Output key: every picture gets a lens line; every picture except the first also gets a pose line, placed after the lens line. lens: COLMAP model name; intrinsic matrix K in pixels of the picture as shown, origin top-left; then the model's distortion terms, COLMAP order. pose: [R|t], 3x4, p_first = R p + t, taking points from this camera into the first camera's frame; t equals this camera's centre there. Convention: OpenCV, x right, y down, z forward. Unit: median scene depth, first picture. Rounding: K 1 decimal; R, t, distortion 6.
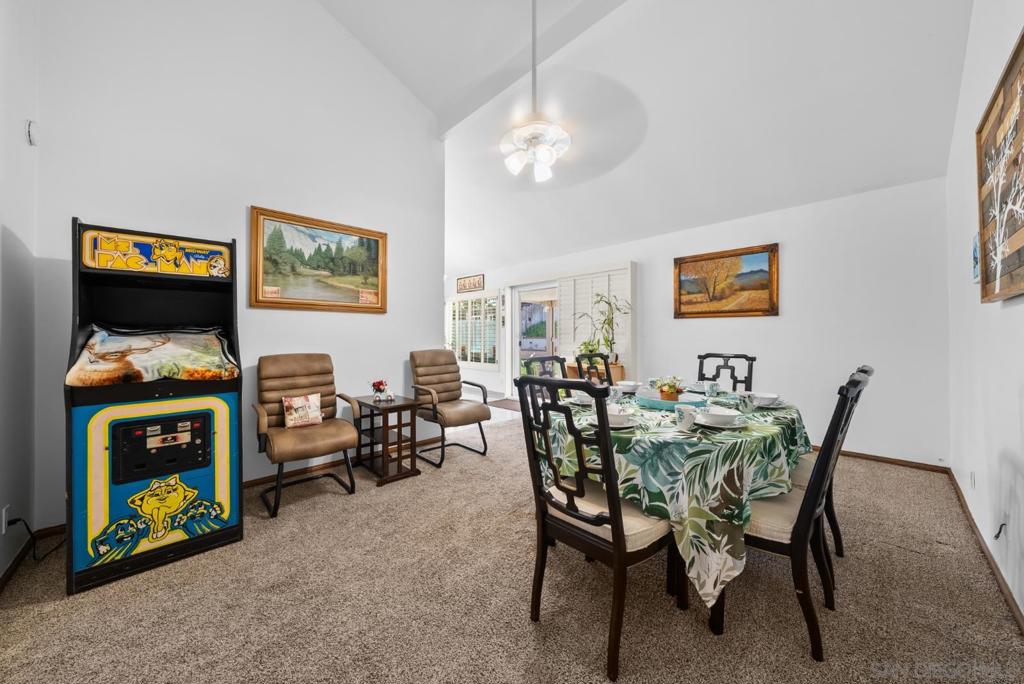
lens RADIAL K [[353.8, 0, 510.3], [0, 353.8, 341.7], [0, 0, 1]] dist [-0.004531, 0.000097]
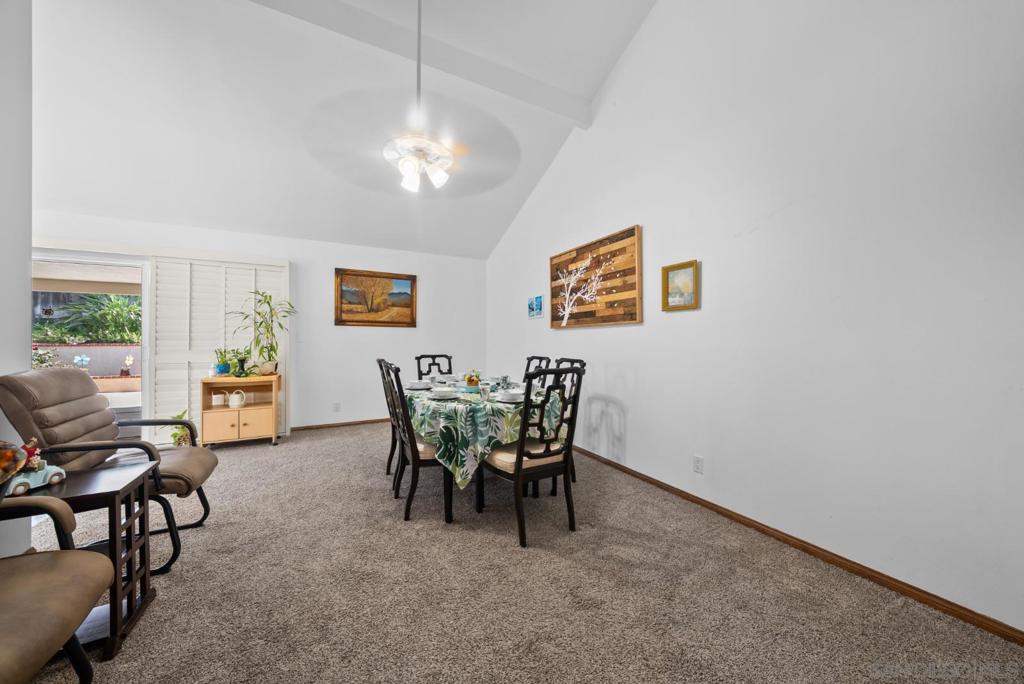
lens RADIAL K [[353.8, 0, 510.3], [0, 353.8, 341.7], [0, 0, 1]] dist [-0.004531, 0.000097]
pose [[0.277499, 0.003405, 0.960720, -0.460229], [0.013633, 0.999879, -0.007482, -0.001389], [-0.960629, 0.015174, 0.277419, 0.239525]]
